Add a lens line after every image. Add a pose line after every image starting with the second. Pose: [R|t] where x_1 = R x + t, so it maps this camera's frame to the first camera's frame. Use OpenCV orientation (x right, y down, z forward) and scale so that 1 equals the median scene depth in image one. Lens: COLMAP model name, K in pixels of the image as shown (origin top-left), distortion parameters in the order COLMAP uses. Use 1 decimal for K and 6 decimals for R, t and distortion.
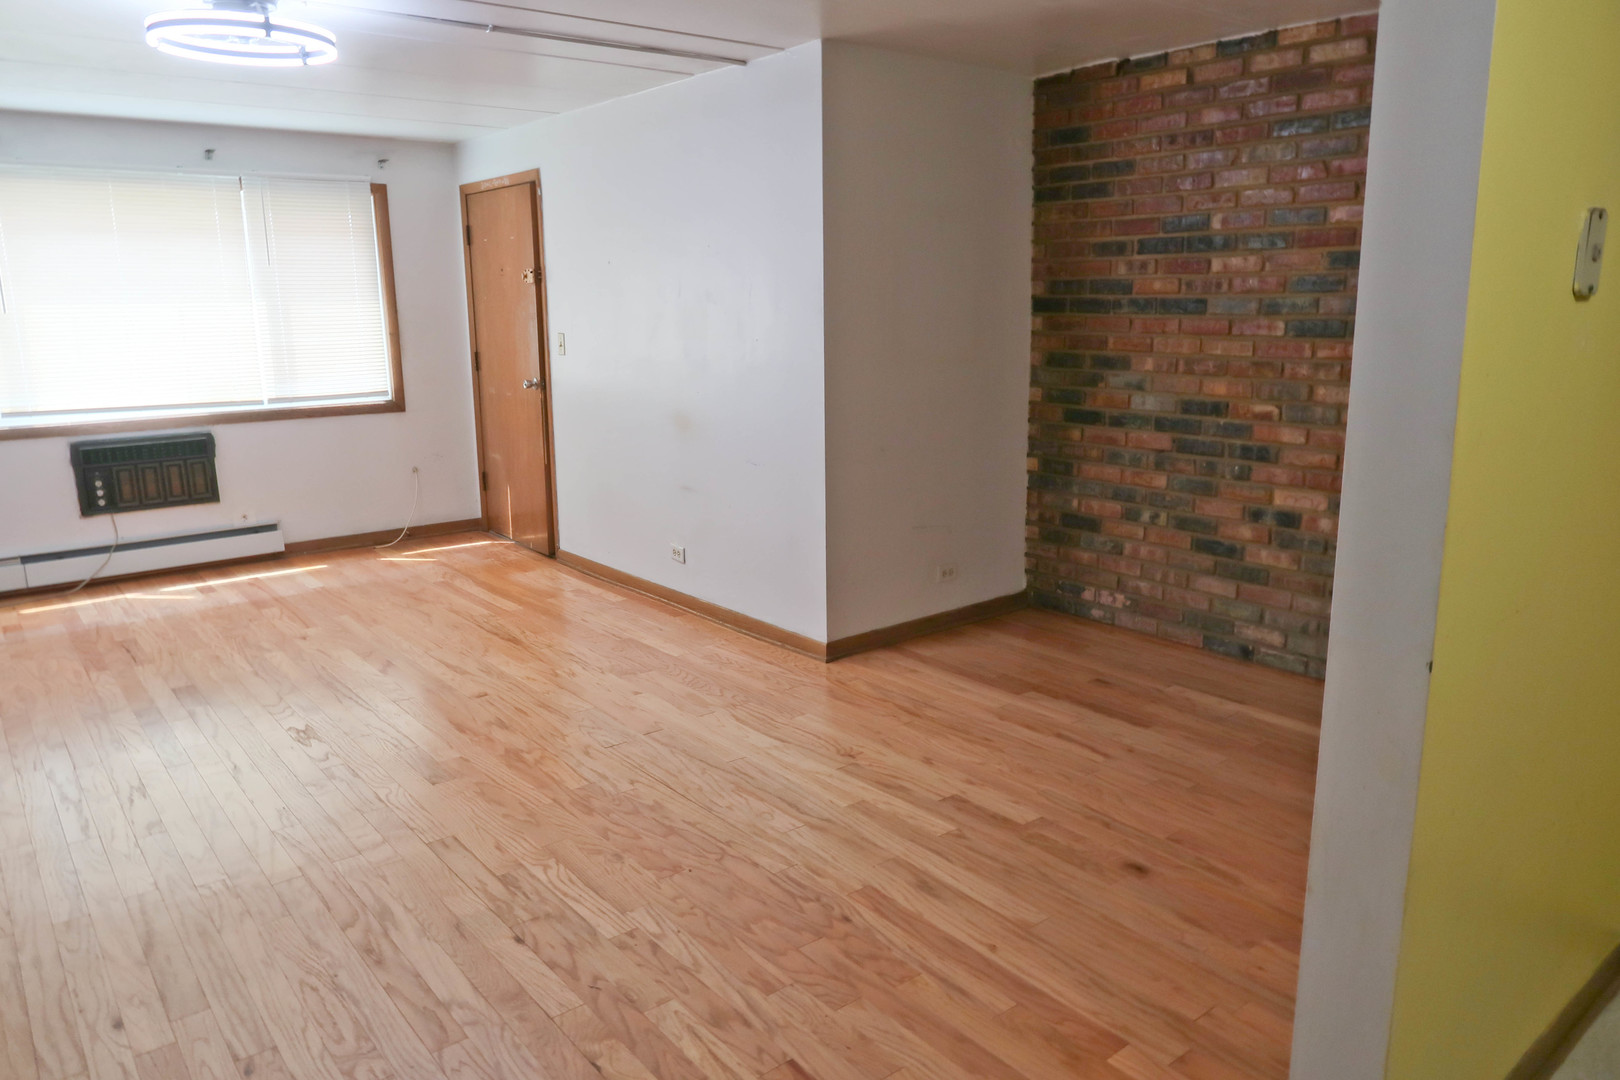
lens RADIAL K [[1119.6, 0, 807.6], [0, 1119.6, 537.7], [0, 0, 1]] dist [-0.016890, 0.001271]
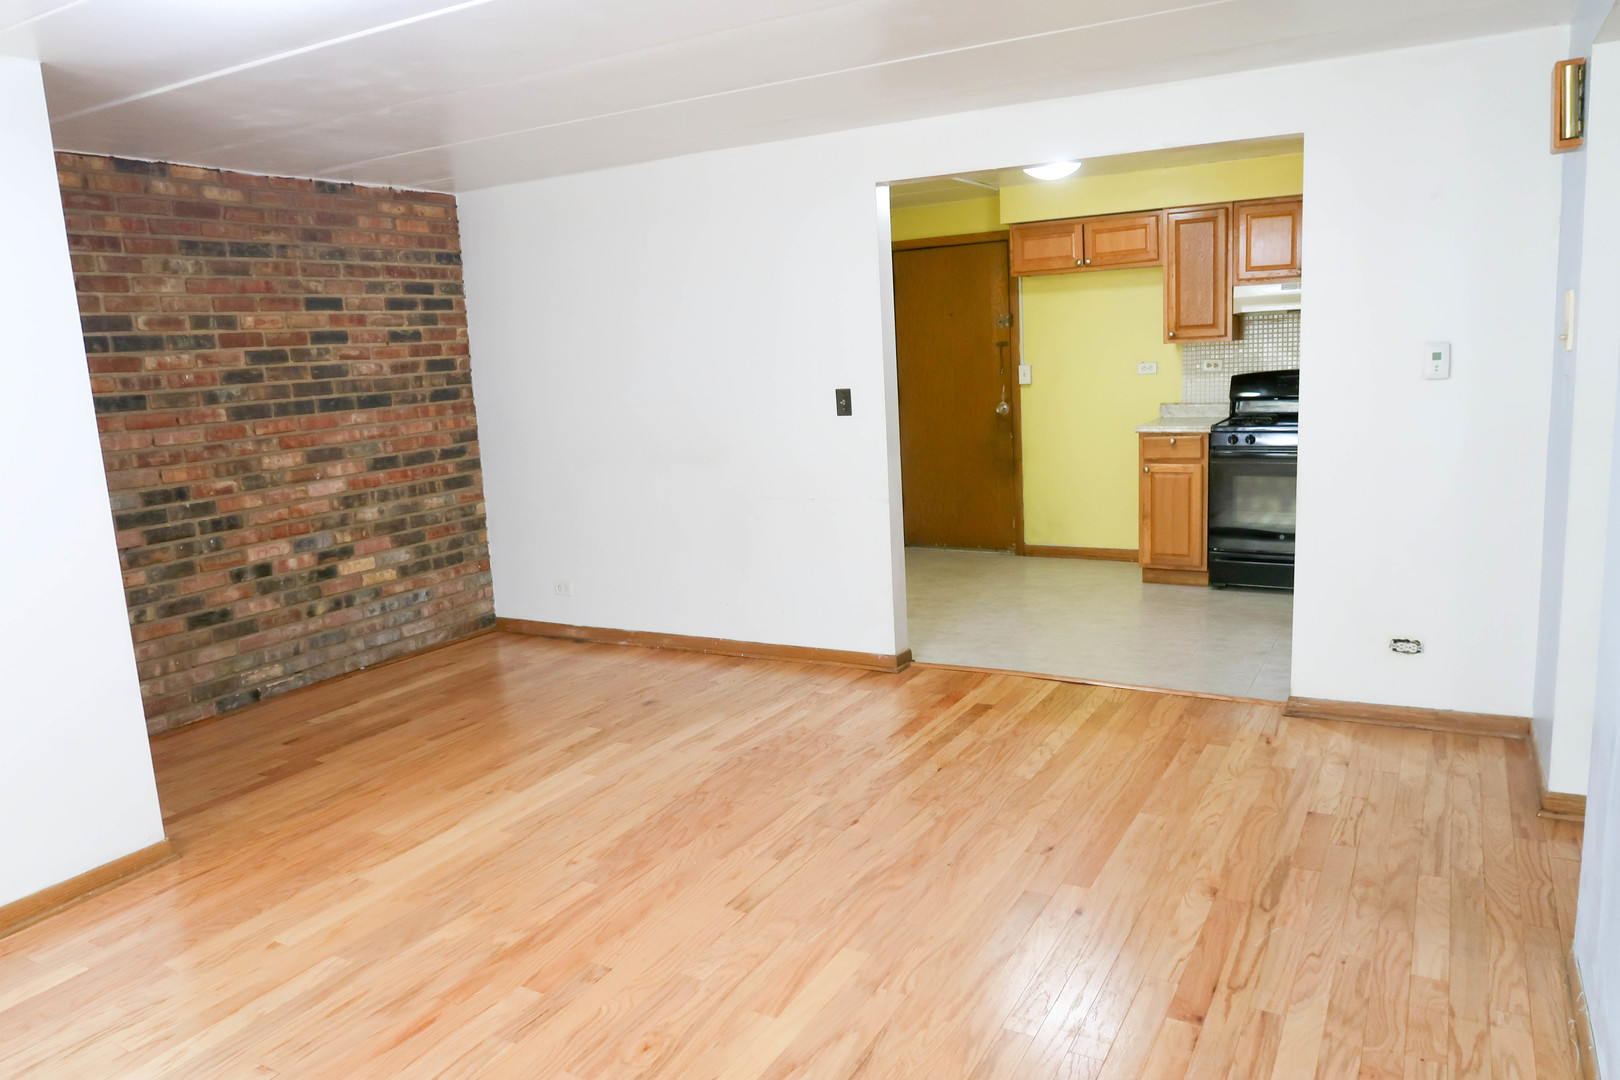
lens RADIAL K [[1119.6, 0, 807.7], [0, 1119.6, 536.4], [0, 0, 1]] dist [-0.016890, 0.001271]
pose [[-0.366533, -0.125786, 0.921863, -0.893776], [0.252302, 0.940256, 0.228611, -0.178138], [-0.895543, 0.316382, -0.312899, 0.847157]]
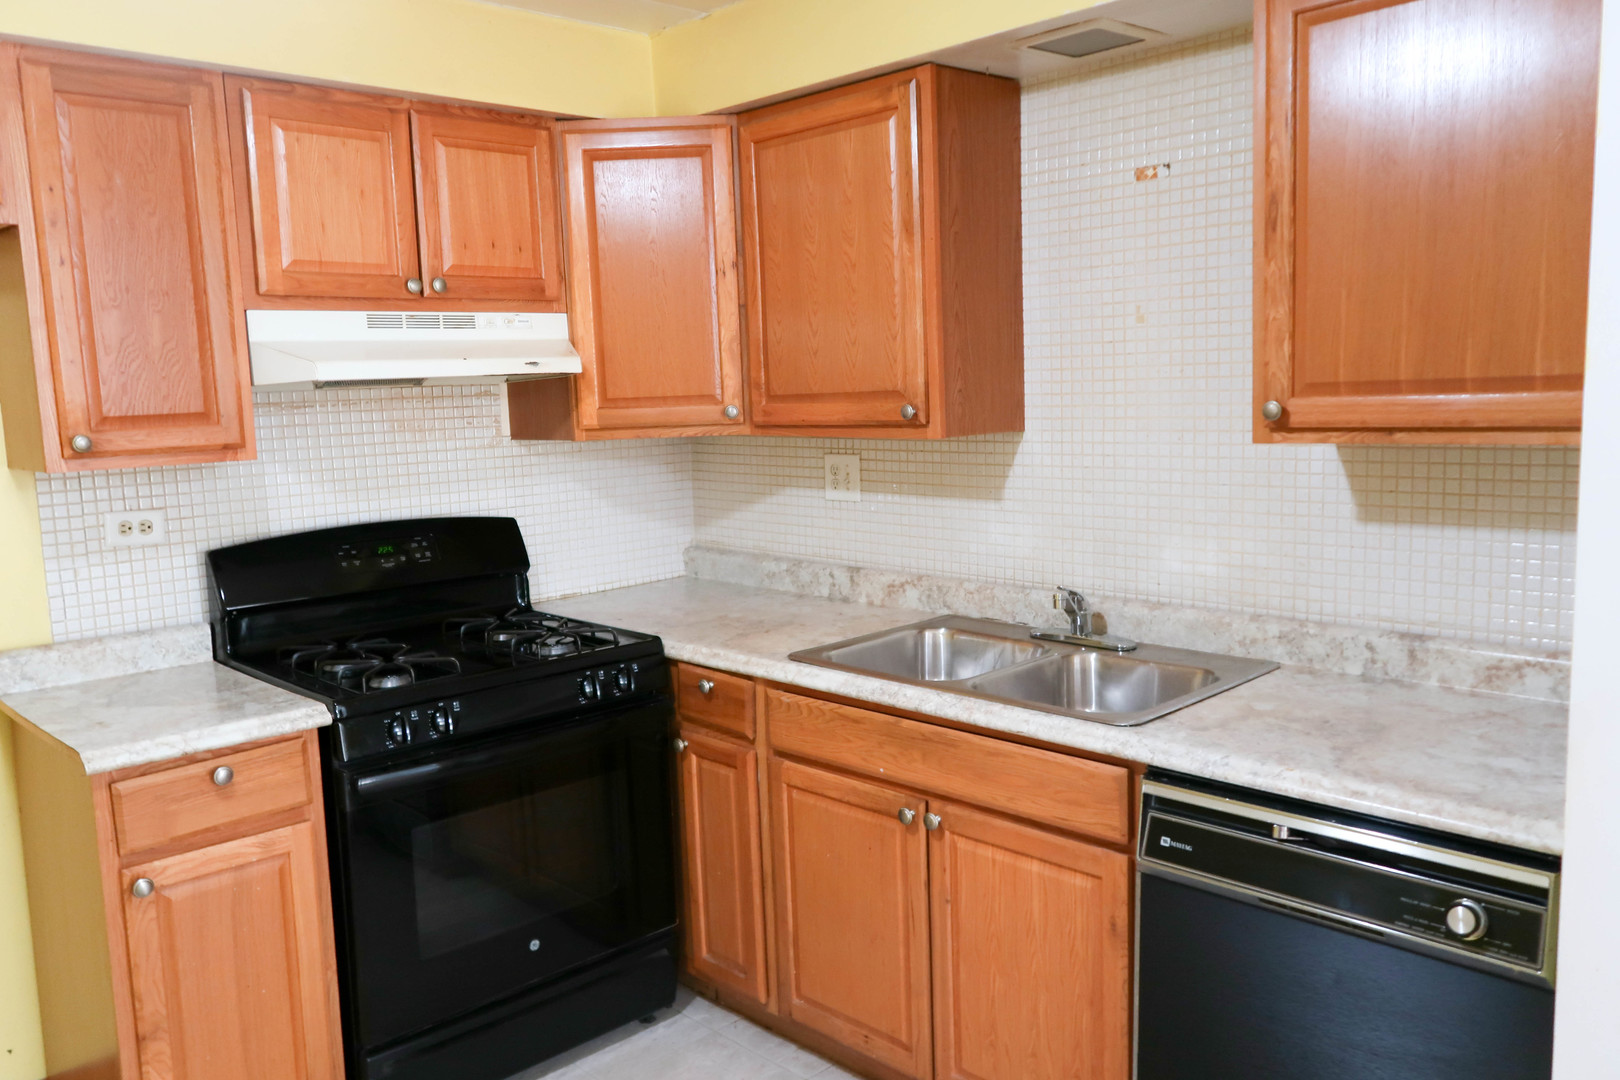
lens RADIAL K [[1277.5, 0, 808.0], [0, 1277.5, 539.4], [0, 0, 1]] dist [0.024375, -0.002323]
pose [[-0.994905, 0.059301, -0.081534, 0.122779], [0.028487, 0.941117, 0.336878, -0.102980], [0.096710, 0.332839, -0.938011, 0.399962]]
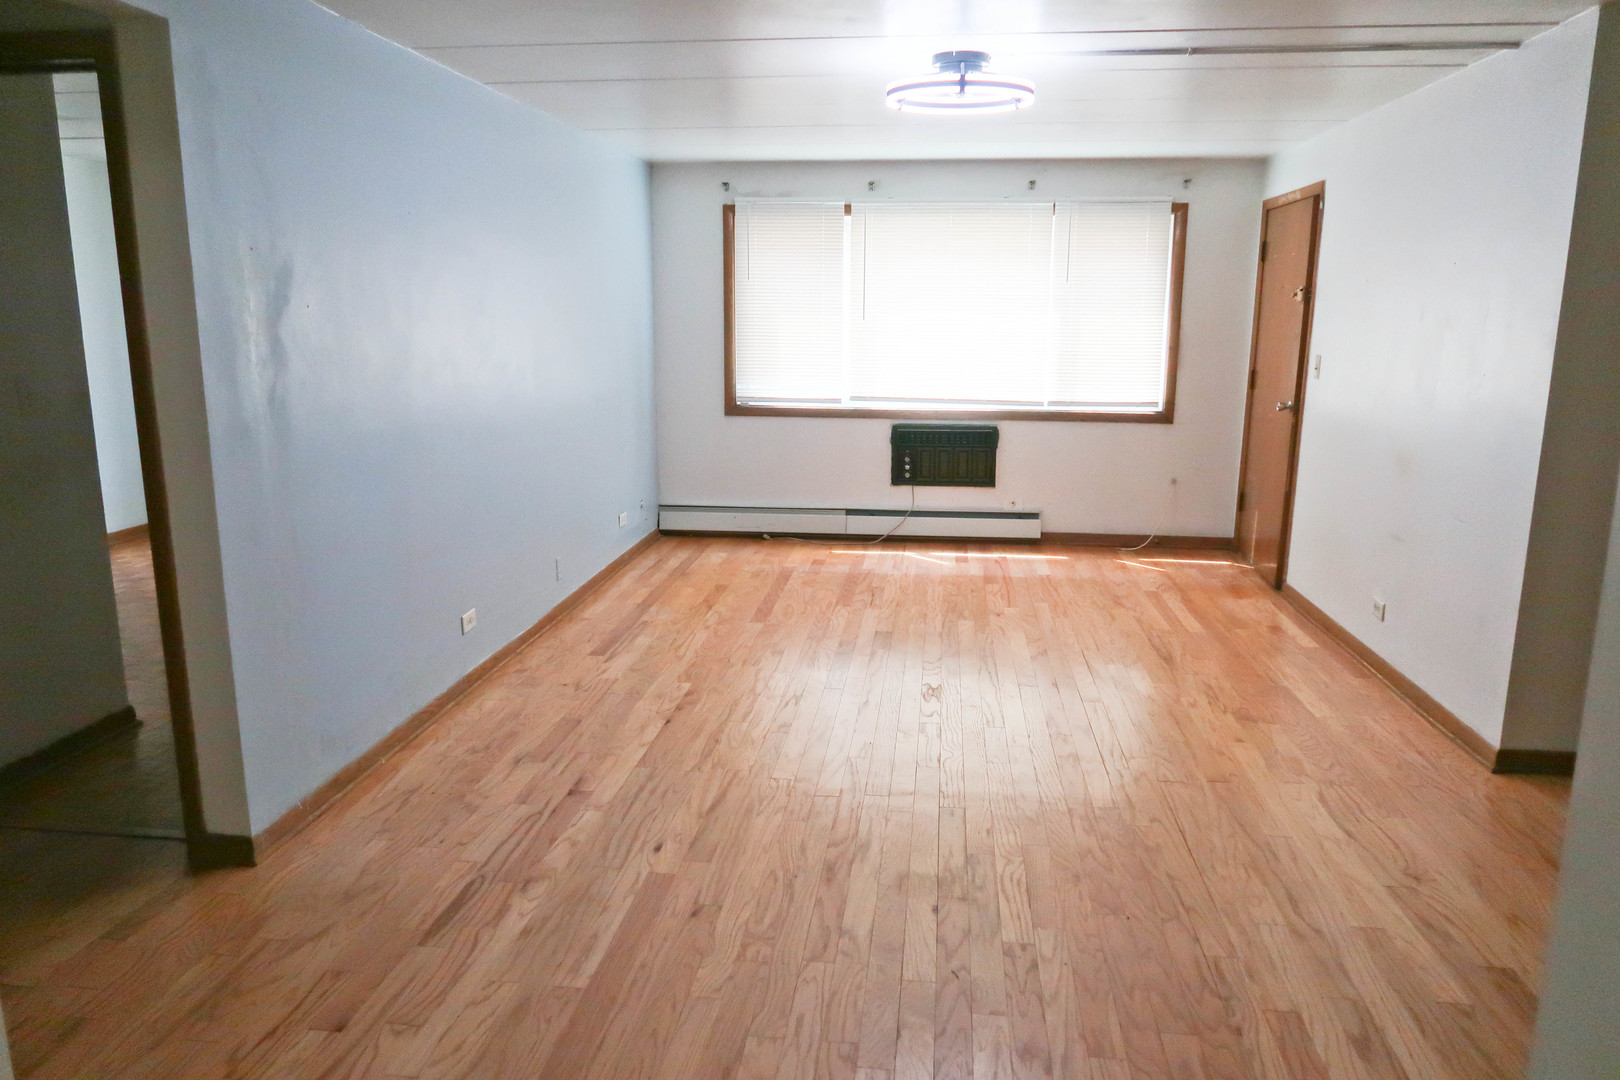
lens RADIAL K [[1119.6, 0, 809.5], [0, 1119.6, 534.5], [0, 0, 1]] dist [-0.016890, 0.001271]
pose [[0.701560, 0.154617, -0.695634, 0.221698], [-0.162235, 0.985198, 0.055360, -0.025212], [0.693897, 0.074017, 0.716260, 0.066592]]
